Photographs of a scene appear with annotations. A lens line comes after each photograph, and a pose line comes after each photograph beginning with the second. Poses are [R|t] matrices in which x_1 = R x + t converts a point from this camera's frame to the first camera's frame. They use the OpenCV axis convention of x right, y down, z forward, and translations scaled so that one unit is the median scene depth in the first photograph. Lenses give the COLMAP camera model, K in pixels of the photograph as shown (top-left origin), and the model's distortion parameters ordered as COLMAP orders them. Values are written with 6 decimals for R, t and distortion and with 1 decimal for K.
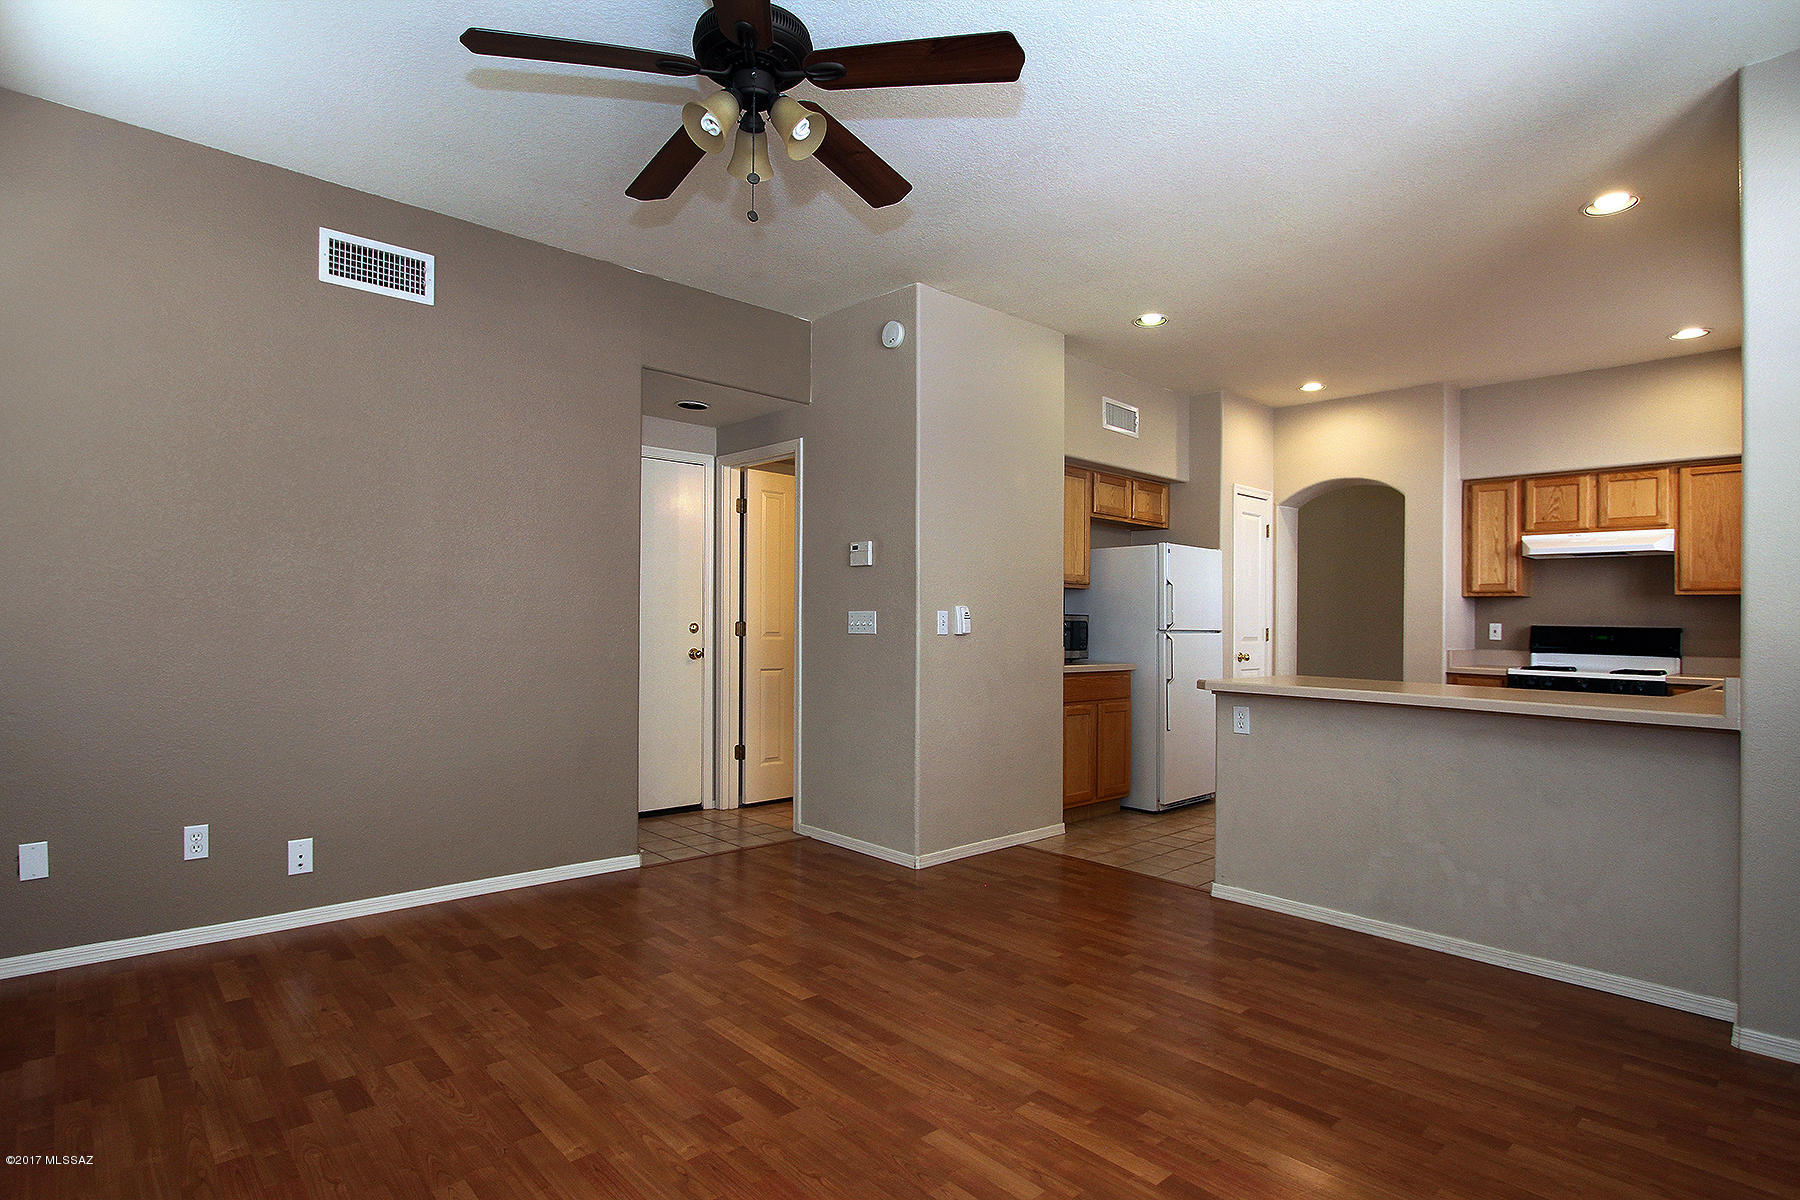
lens RADIAL K [[977.5, 0, 904.6], [0, 977.5, 639.4], [0, 0, 1]] dist [-0.027524, -0.000277]
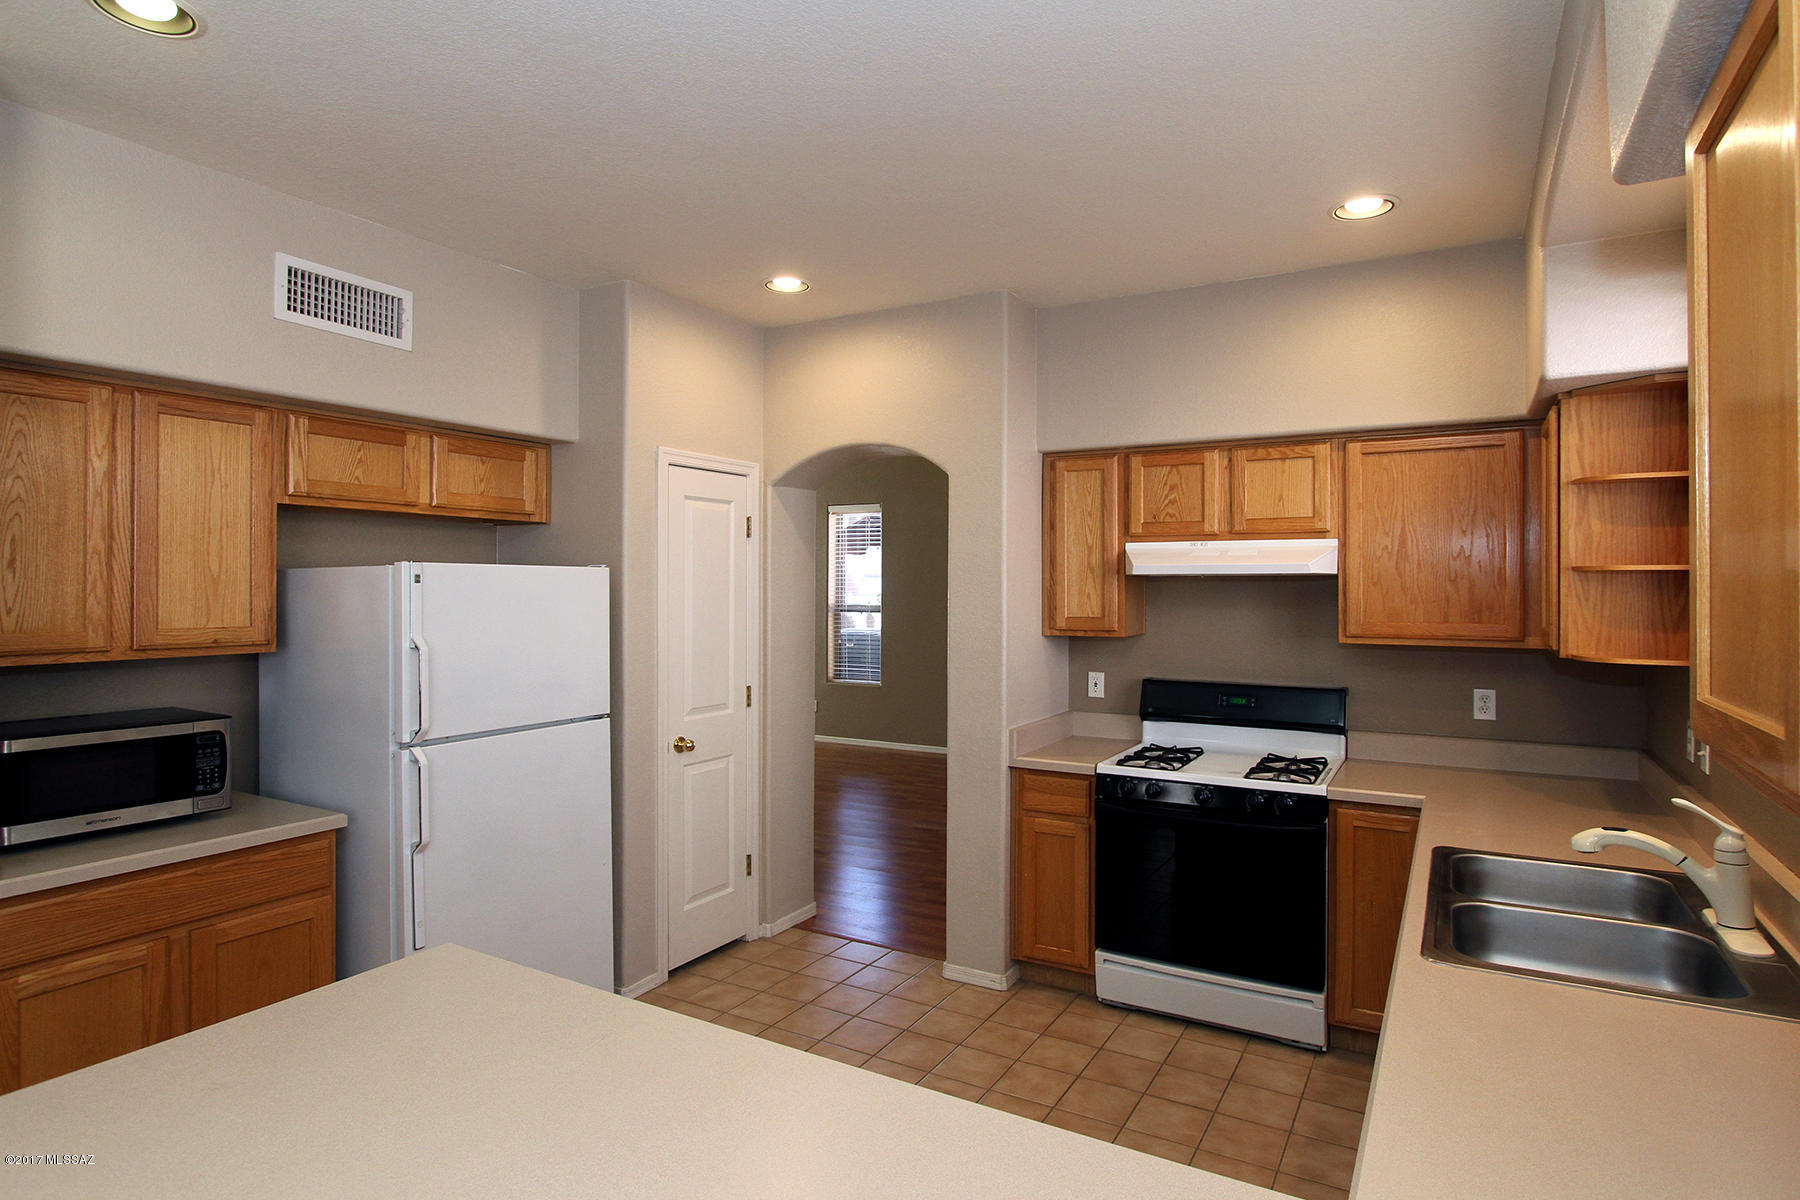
lens RADIAL K [[924.1, 0, 901.0], [0, 924.1, 592.0], [0, 0, 1]] dist [-0.019745, 0.000093]
pose [[0.972108, -0.001801, 0.234526, 0.366492], [0.002809, 0.999988, -0.003966, -0.075456], [-0.234516, 0.004514, 0.972102, 0.461416]]
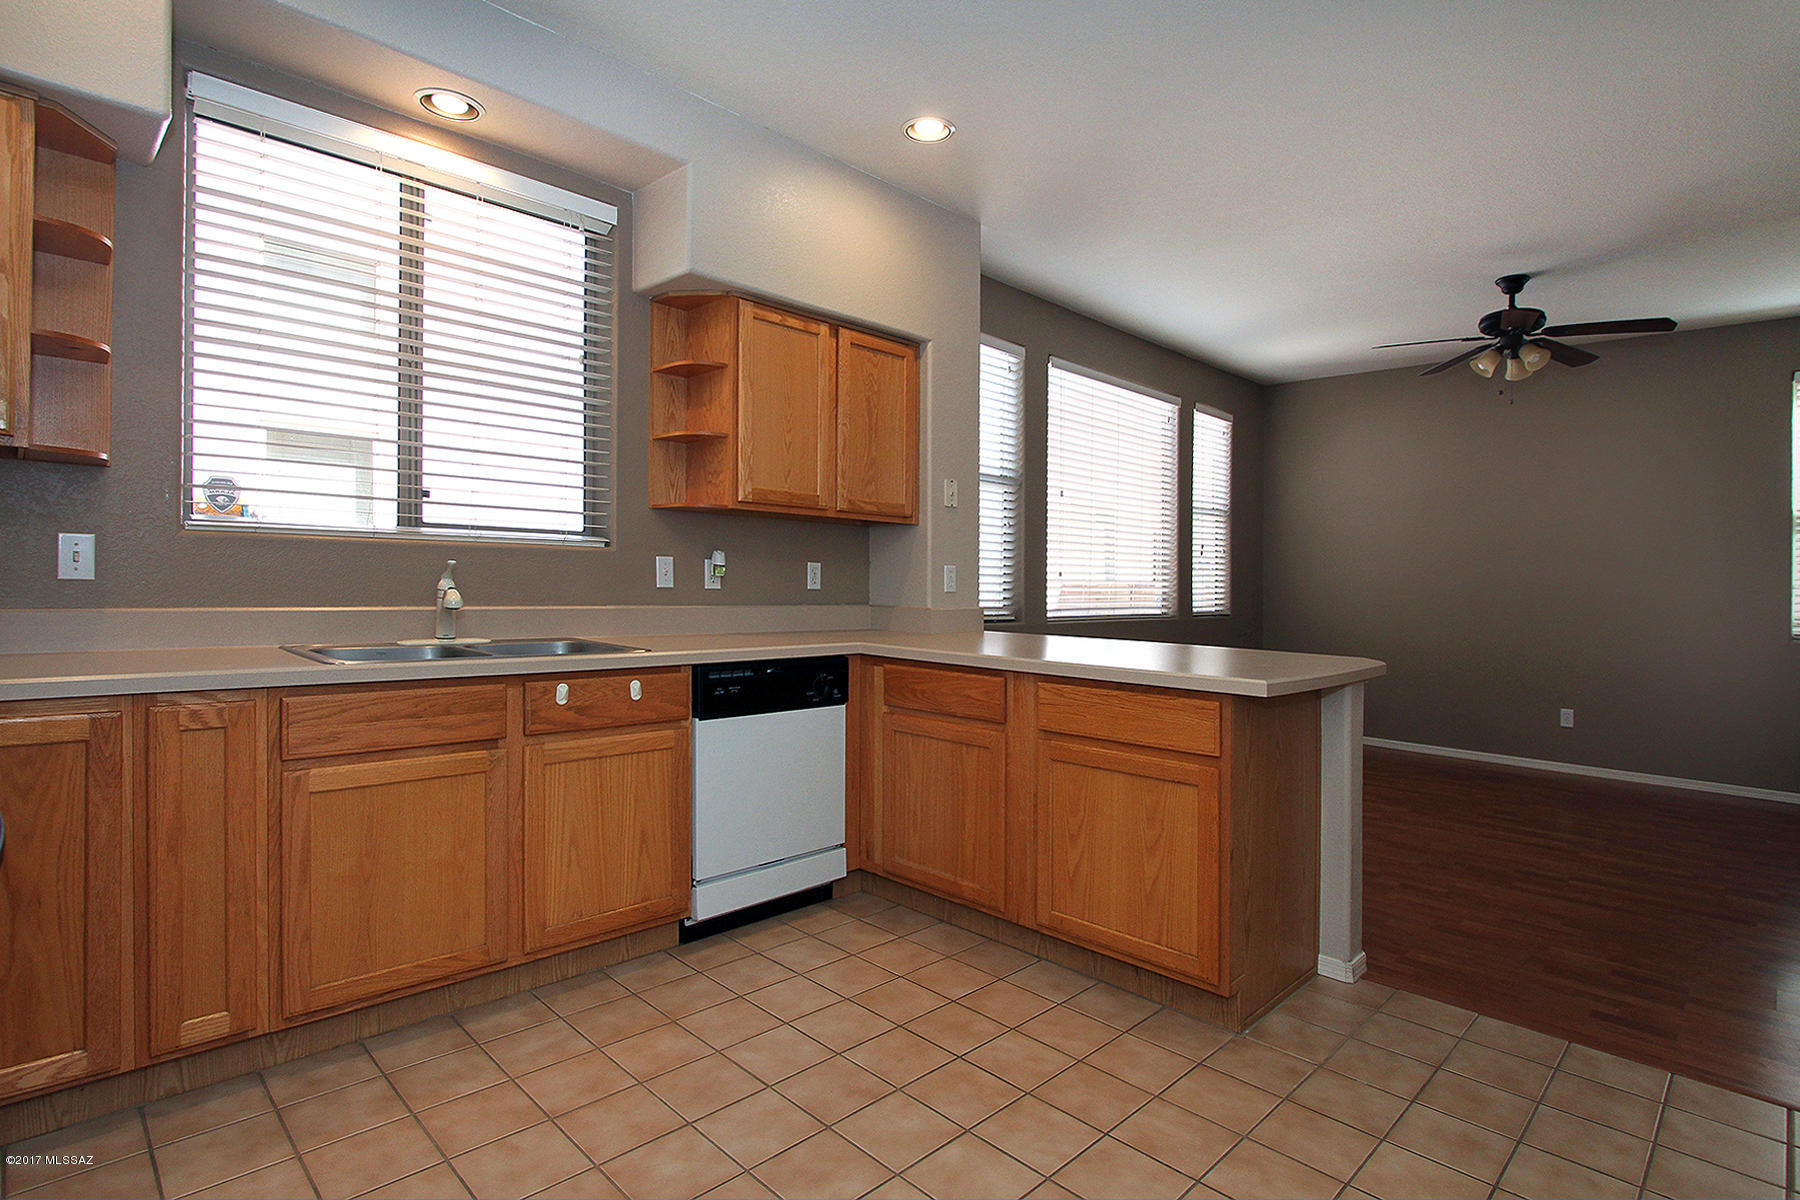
lens RADIAL K [[836.7, 0, 896.1], [0, 836.7, 530.8], [0, 0, 1]] dist [0.000549, 0.000257]
pose [[-0.998633, -0.044256, 0.027817, 0.448961], [-0.045204, 0.998384, -0.034447, -0.015606], [-0.026247, -0.035657, -0.999019, 1.119992]]
